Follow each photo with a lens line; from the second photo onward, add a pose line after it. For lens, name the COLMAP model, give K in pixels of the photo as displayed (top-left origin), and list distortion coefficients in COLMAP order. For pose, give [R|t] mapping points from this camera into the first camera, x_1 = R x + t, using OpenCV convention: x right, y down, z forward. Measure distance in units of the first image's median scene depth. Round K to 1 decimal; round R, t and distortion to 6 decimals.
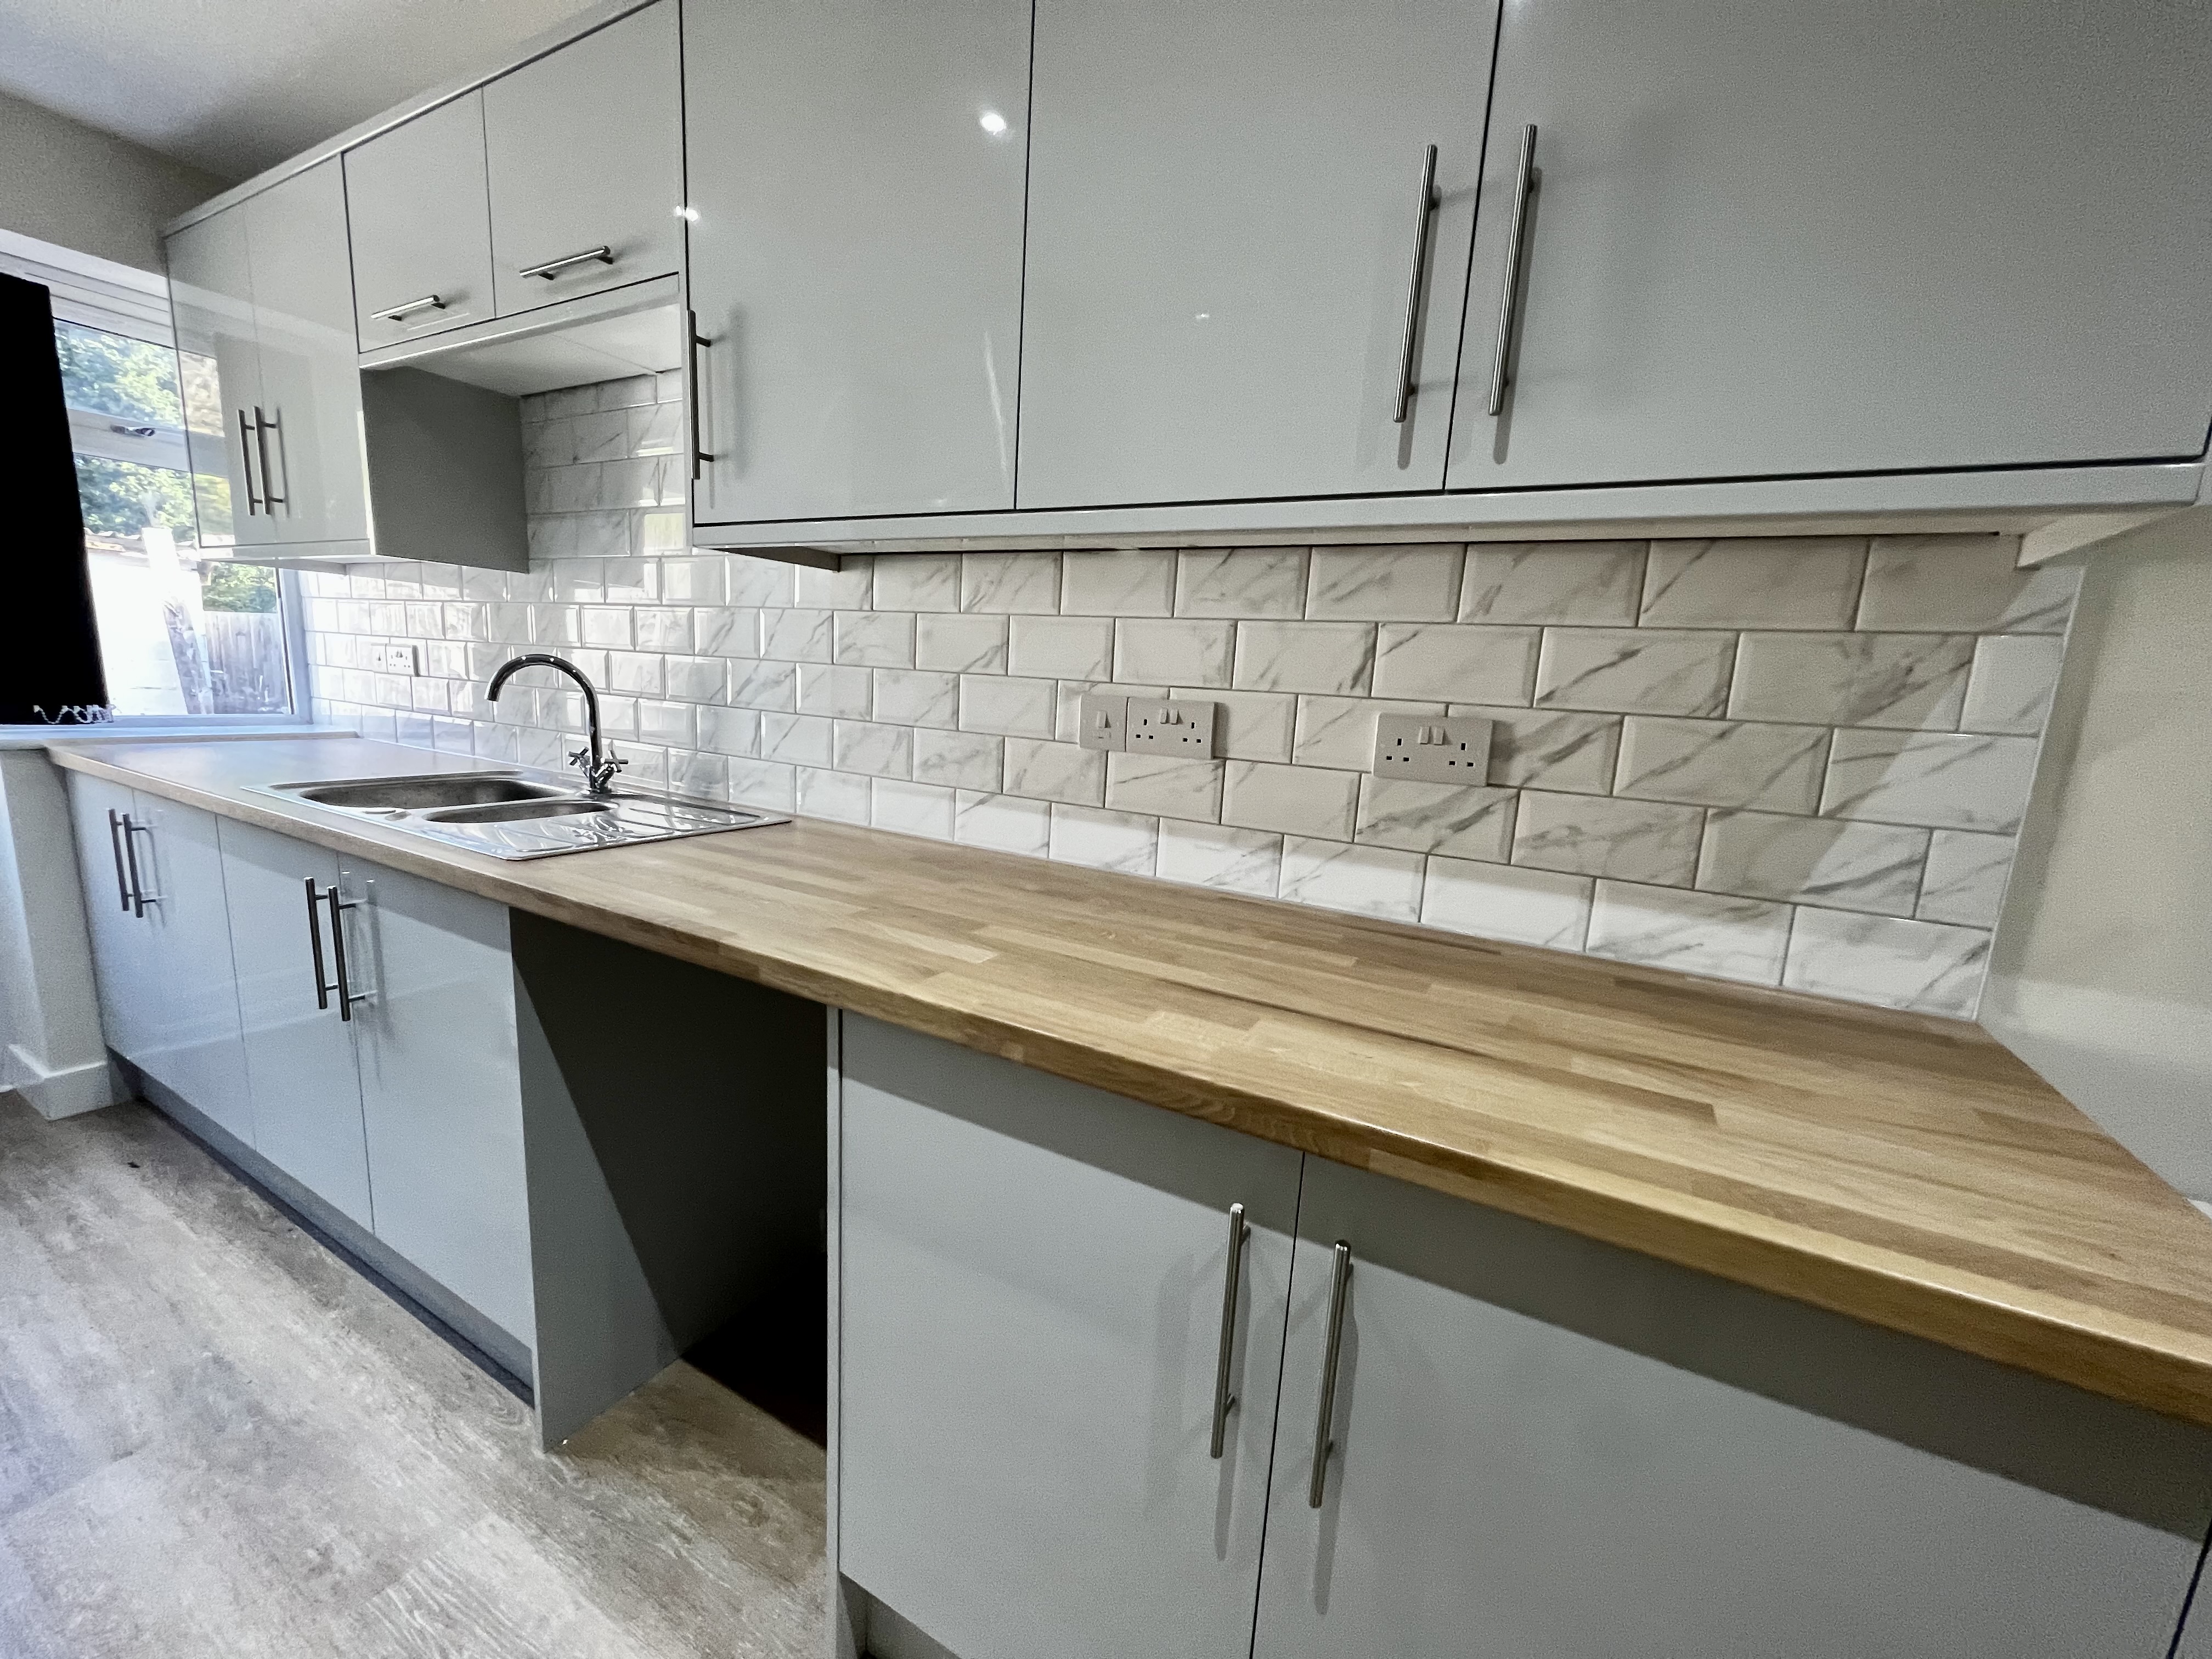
lens RADIAL K [[879.5, 0, 1124.3], [0, 879.5, 835.4], [0, 0, 1]] dist [-0.000722, -0.000049]
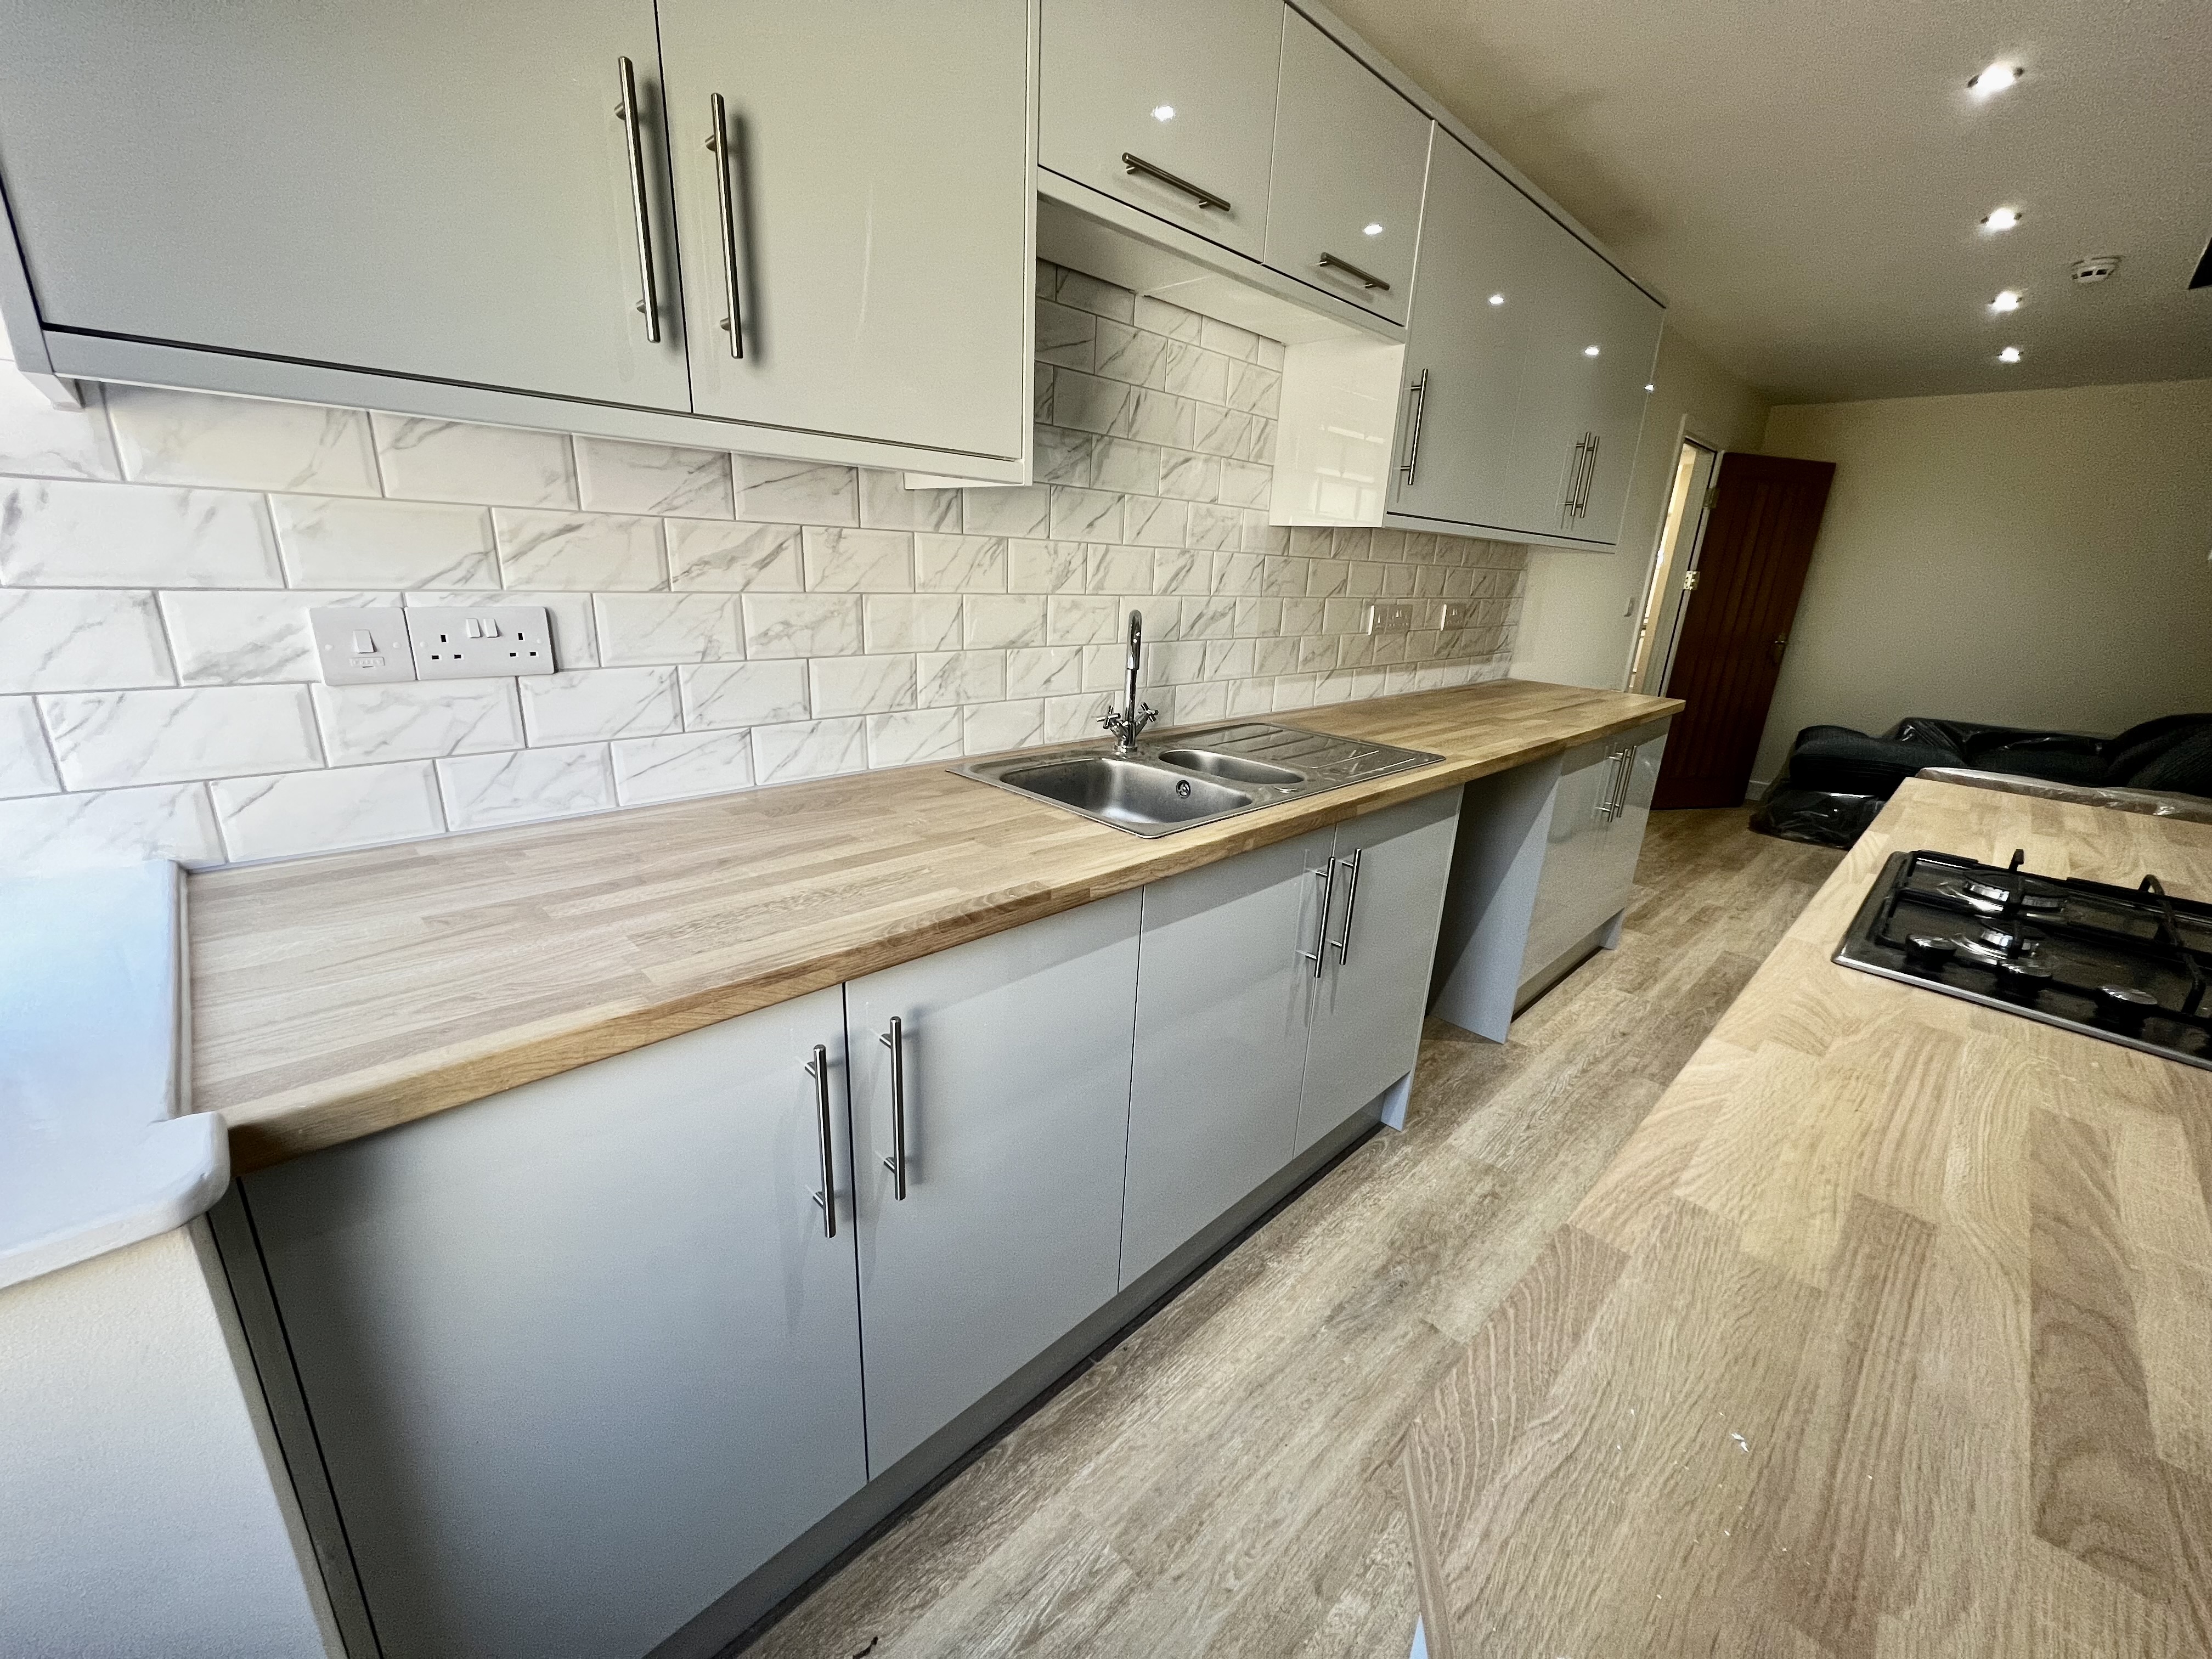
lens RADIAL K [[879.5, 0, 1111.0], [0, 879.5, 835.8], [0, 0, 1]] dist [-0.000722, -0.000049]
pose [[0.285702, -0.331985, 0.898977, -2.515031], [0.138972, 0.942514, 0.303897, -0.426754], [-0.948188, 0.038109, 0.315415, 1.198220]]
